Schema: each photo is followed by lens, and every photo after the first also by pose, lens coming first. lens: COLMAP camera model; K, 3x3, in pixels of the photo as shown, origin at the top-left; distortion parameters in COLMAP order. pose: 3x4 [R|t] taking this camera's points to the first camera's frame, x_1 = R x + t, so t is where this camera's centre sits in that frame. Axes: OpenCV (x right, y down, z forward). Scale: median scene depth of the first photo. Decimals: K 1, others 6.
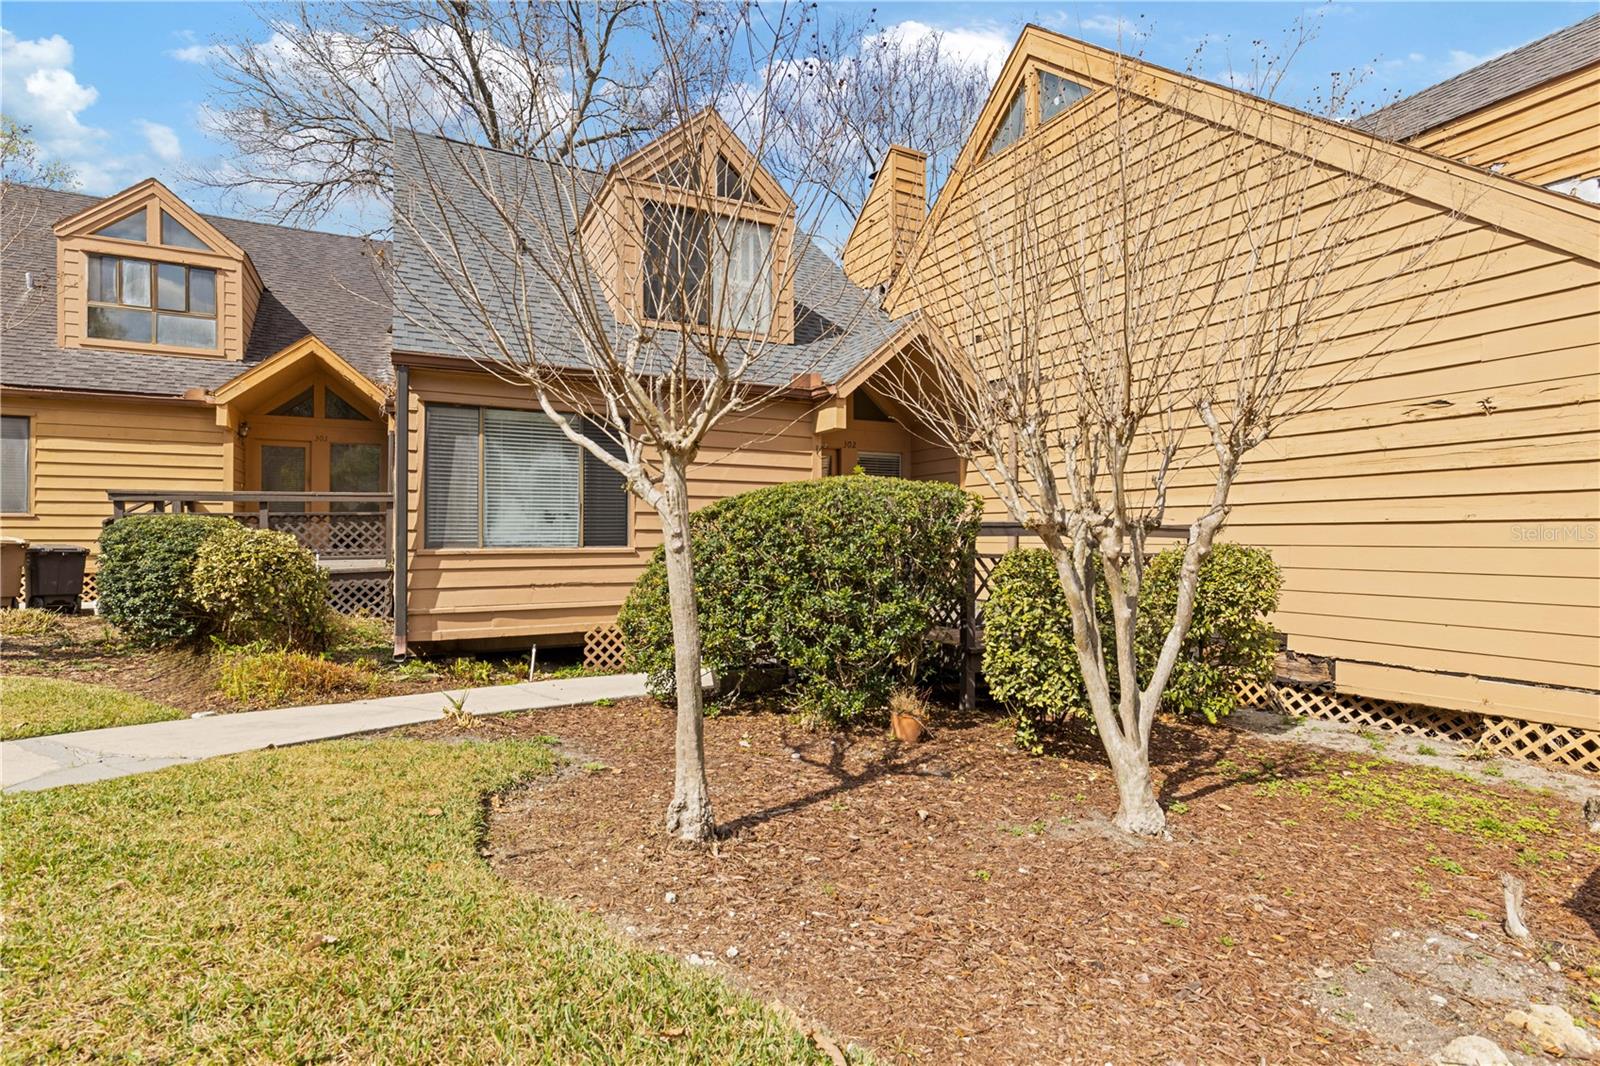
lens RADIAL K [[771.1, 0, 811.4], [0, 771.1, 537.1], [0, 0, 1]] dist [0.006322, -0.000368]
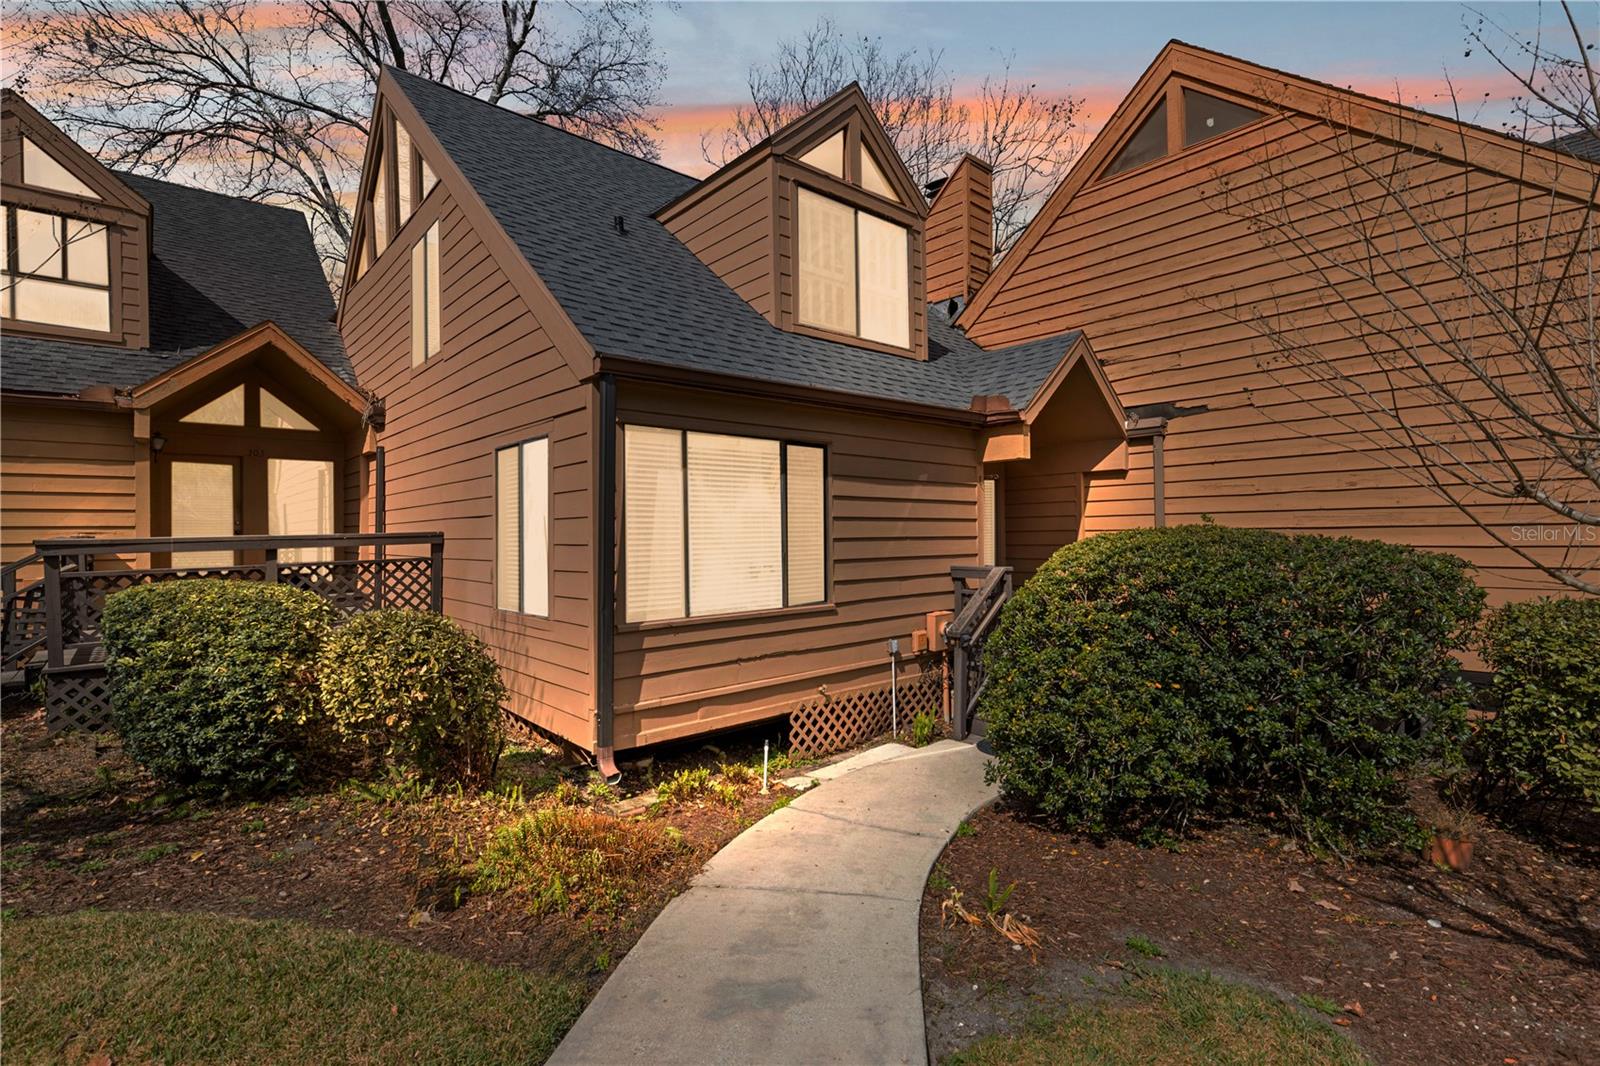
lens RADIAL K [[729.1, 0, 794.8], [0, 729.1, 535.5], [0, 0, 1]] dist [0.010677, -0.003498]
pose [[0.972663, -0.014056, 0.231797, -0.463578], [0.014377, 0.999897, 0.000304, -0.061785], [-0.231777, 0.003037, 0.972764, 0.260496]]
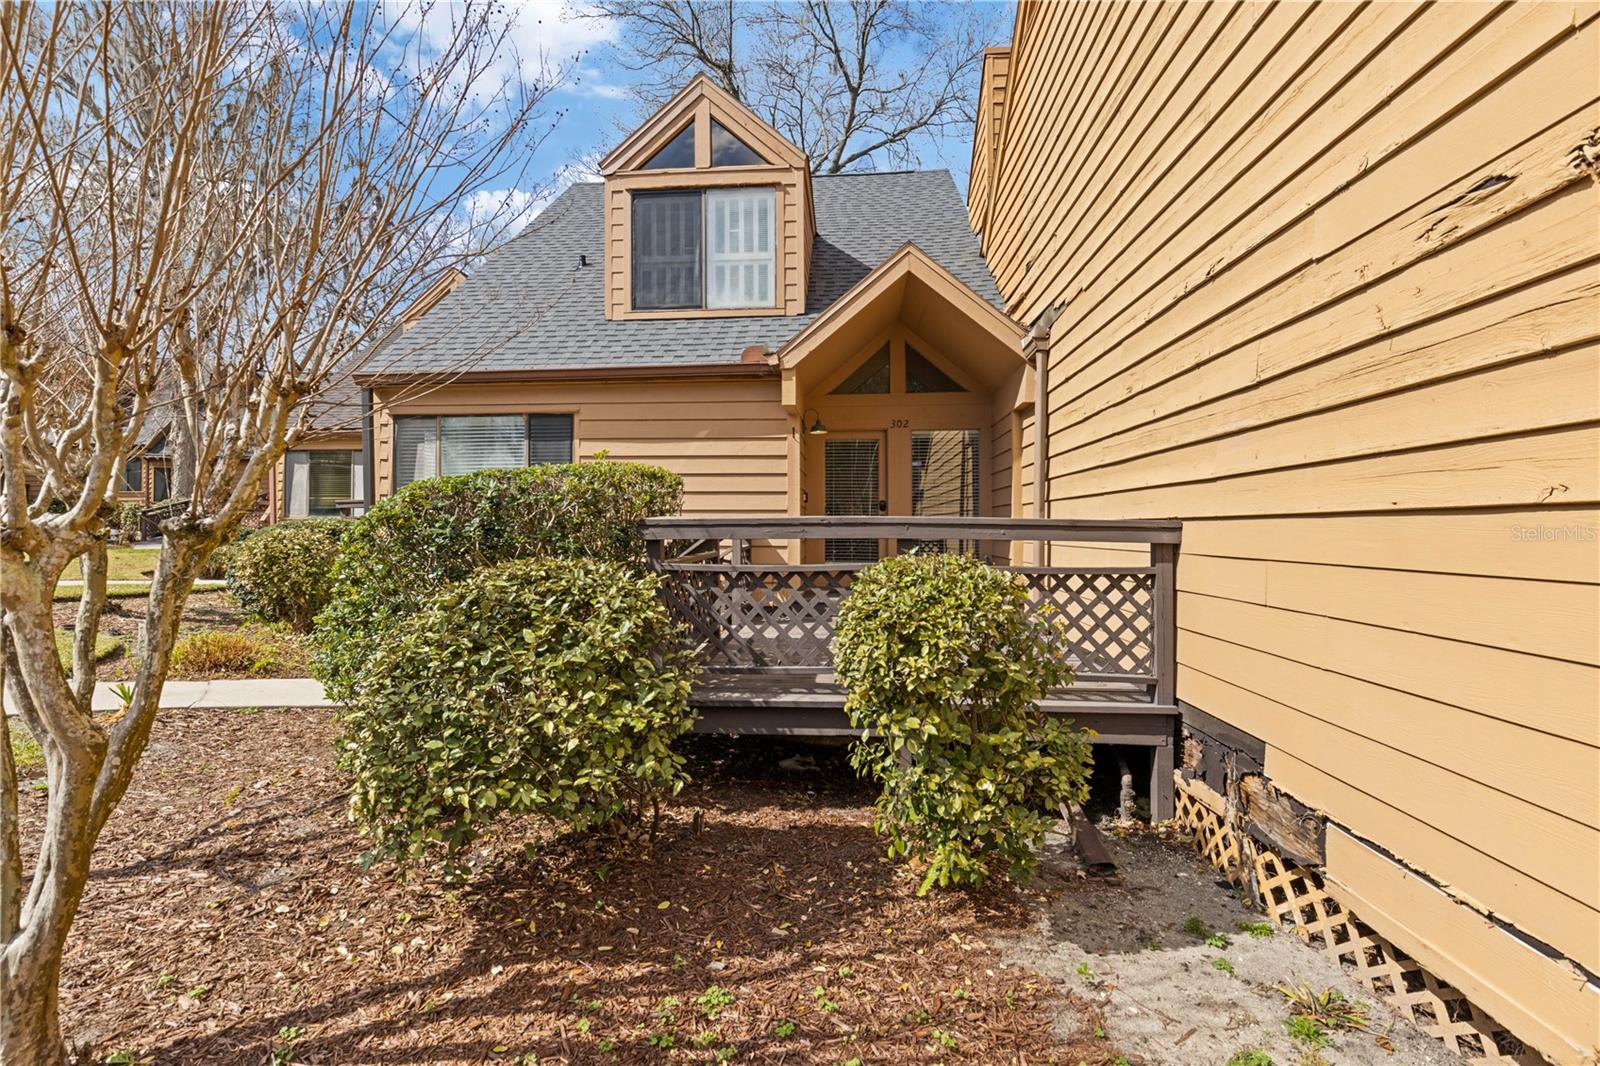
lens RADIAL K [[729.1, 0, 797.6], [0, 729.1, 525.7], [0, 0, 1]] dist [0.010677, -0.003498]
pose [[0.847609, -0.004032, -0.530605, 0.508970], [-0.000365, 0.999966, -0.008182, -0.006002], [0.530620, 0.007128, 0.847580, 0.376807]]
